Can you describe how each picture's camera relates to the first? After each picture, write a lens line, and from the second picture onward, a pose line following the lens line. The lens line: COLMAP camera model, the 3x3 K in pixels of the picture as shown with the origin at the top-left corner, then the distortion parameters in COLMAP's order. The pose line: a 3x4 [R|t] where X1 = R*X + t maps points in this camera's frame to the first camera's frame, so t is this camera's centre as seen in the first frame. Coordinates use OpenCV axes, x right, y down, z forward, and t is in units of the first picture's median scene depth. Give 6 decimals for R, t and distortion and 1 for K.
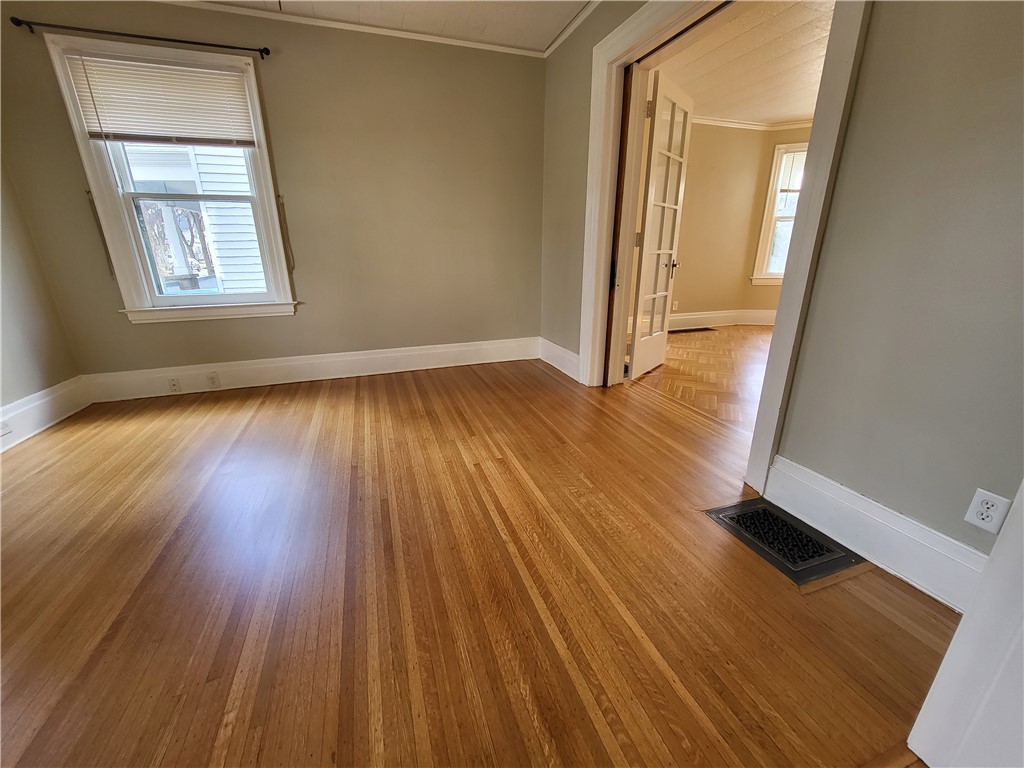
lens RADIAL K [[403.3, 0, 507.5], [0, 403.3, 383.3], [0, 0, 1]] dist [-0.001200, -0.000801]
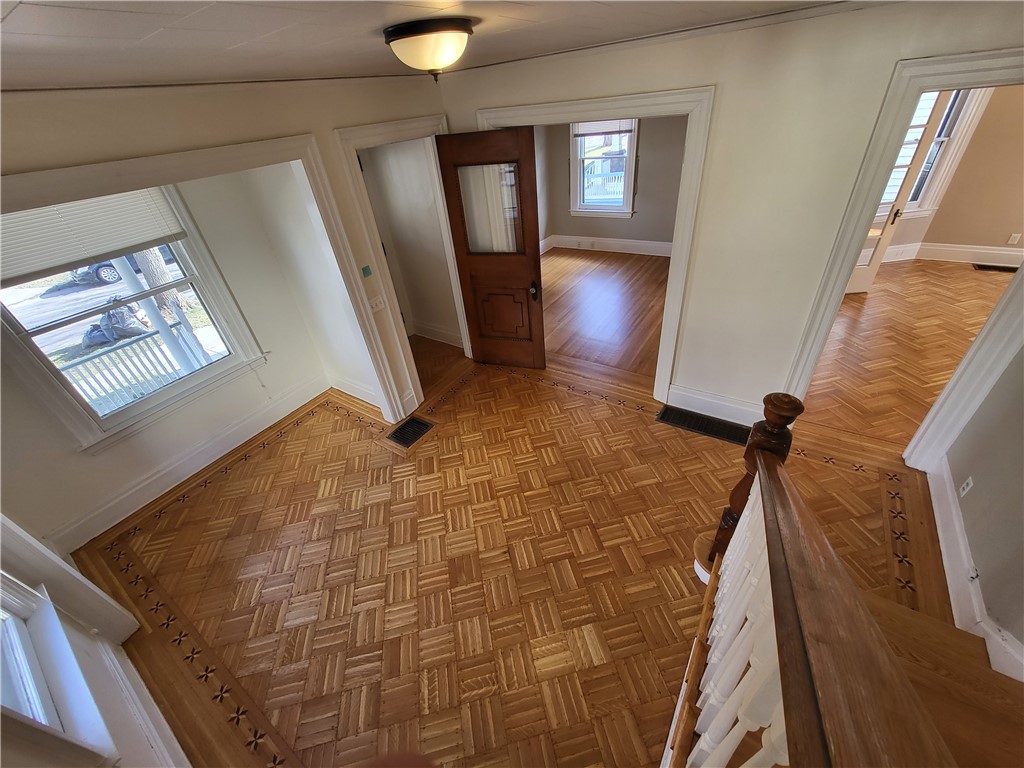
lens RADIAL K [[405.9, 0, 510.8], [0, 405.9, 383.4], [0, 0, 1]] dist [-0.000860, -0.000763]
pose [[0.603587, 0.411263, -0.683042, 0.971914], [-0.152621, 0.900452, 0.407299, -0.192732], [0.782553, -0.141594, 0.606269, -0.946699]]
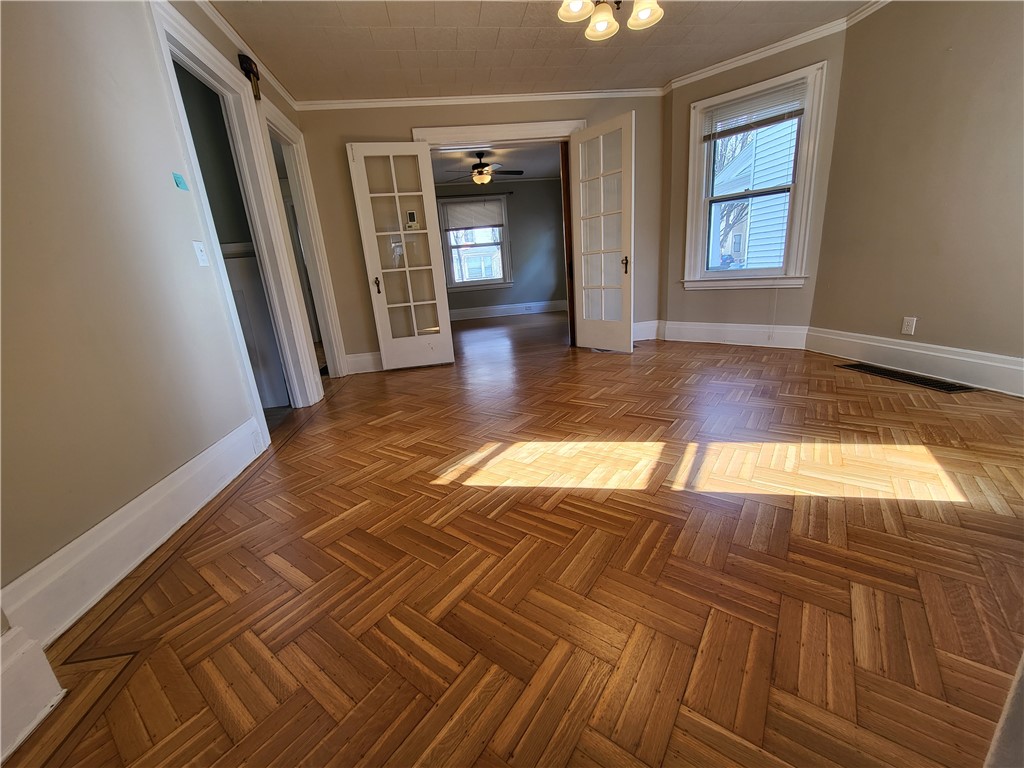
lens RADIAL K [[405.9, 0, 510.8], [0, 405.9, 383.4], [0, 0, 1]] dist [-0.000860, -0.000763]
pose [[-0.185734, 0.291364, -0.938408, 2.048533], [-0.225059, 0.917023, 0.329269, -0.357862], [0.956479, 0.272353, -0.104748, 1.156722]]
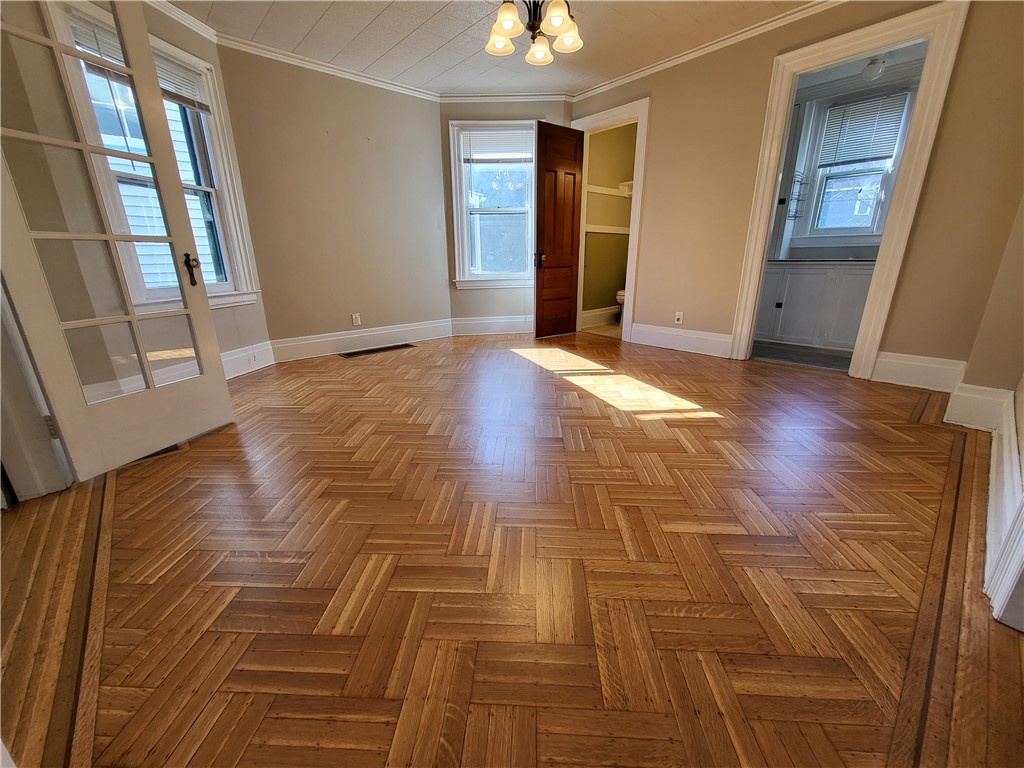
lens RADIAL K [[403.3, 0, 507.5], [0, 403.3, 383.3], [0, 0, 1]] dist [-0.001200, -0.000801]
pose [[0.925055, -0.115204, 0.361942, 0.779274], [0.119790, 0.992751, 0.009828, -0.089440], [-0.360450, 0.034266, 0.932149, 0.381085]]
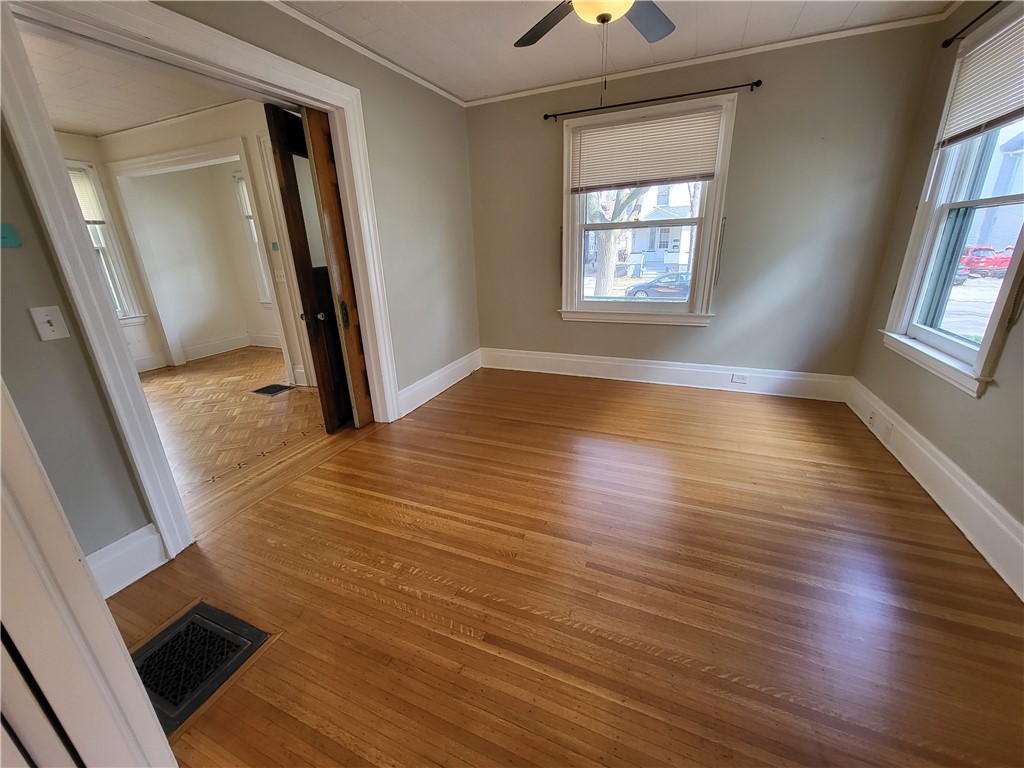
lens RADIAL K [[405.9, 0, 510.8], [0, 405.9, 383.4], [0, 0, 1]] dist [-0.000860, -0.000763]
pose [[-0.674408, 0.269425, -0.687447, 0.356963], [-0.189350, 0.836803, 0.513719, -0.414737], [0.713667, 0.476625, -0.513331, 0.945405]]
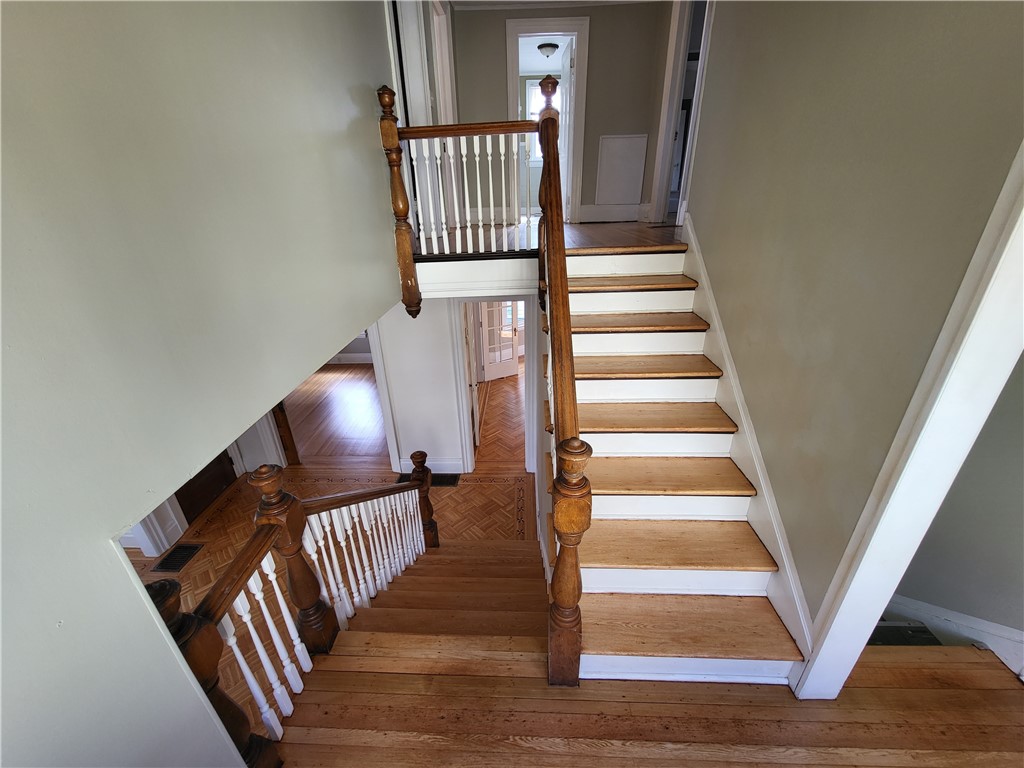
lens RADIAL K [[403.3, 0, 507.5], [0, 403.3, 383.3], [0, 0, 1]] dist [-0.001200, -0.000801]
pose [[0.931135, 0.137033, -0.337948, 1.443264], [-0.094411, 0.985702, 0.139561, -0.393982], [0.352241, -0.098044, 0.930760, -1.295487]]
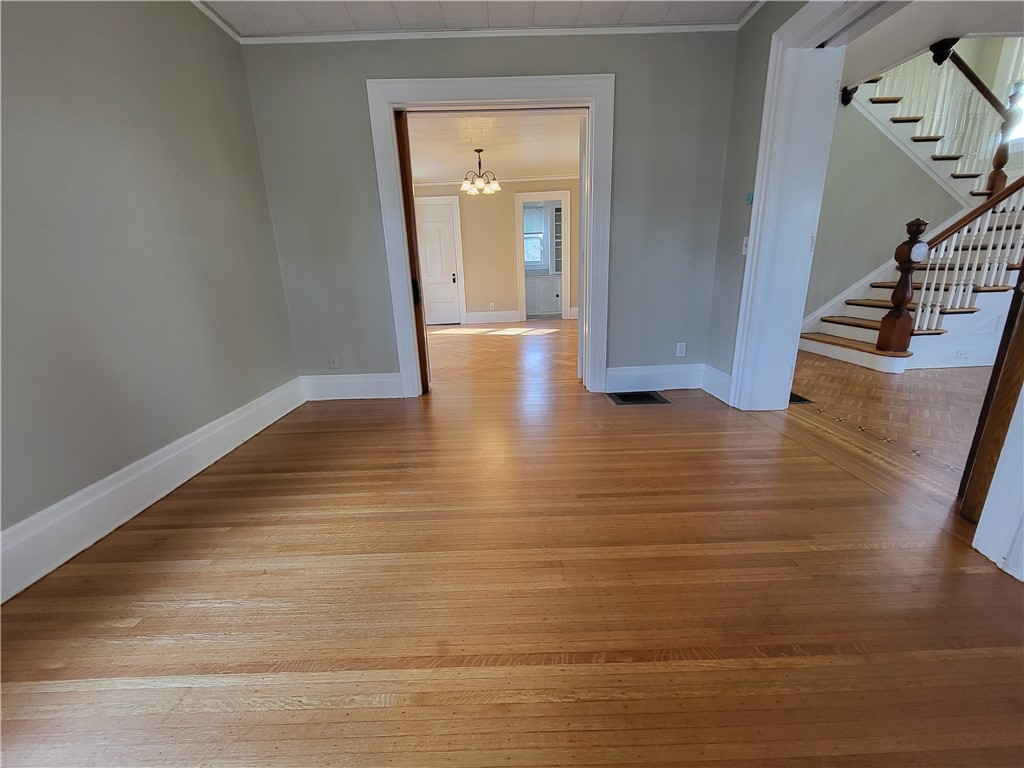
lens RADIAL K [[403.3, 0, 507.5], [0, 403.3, 383.3], [0, 0, 1]] dist [-0.001200, -0.000801]
pose [[0.317811, -0.262322, 0.911144, -0.778534], [0.327476, 0.932199, 0.154159, -0.127892], [-0.889807, 0.249384, 0.382167, 0.438850]]
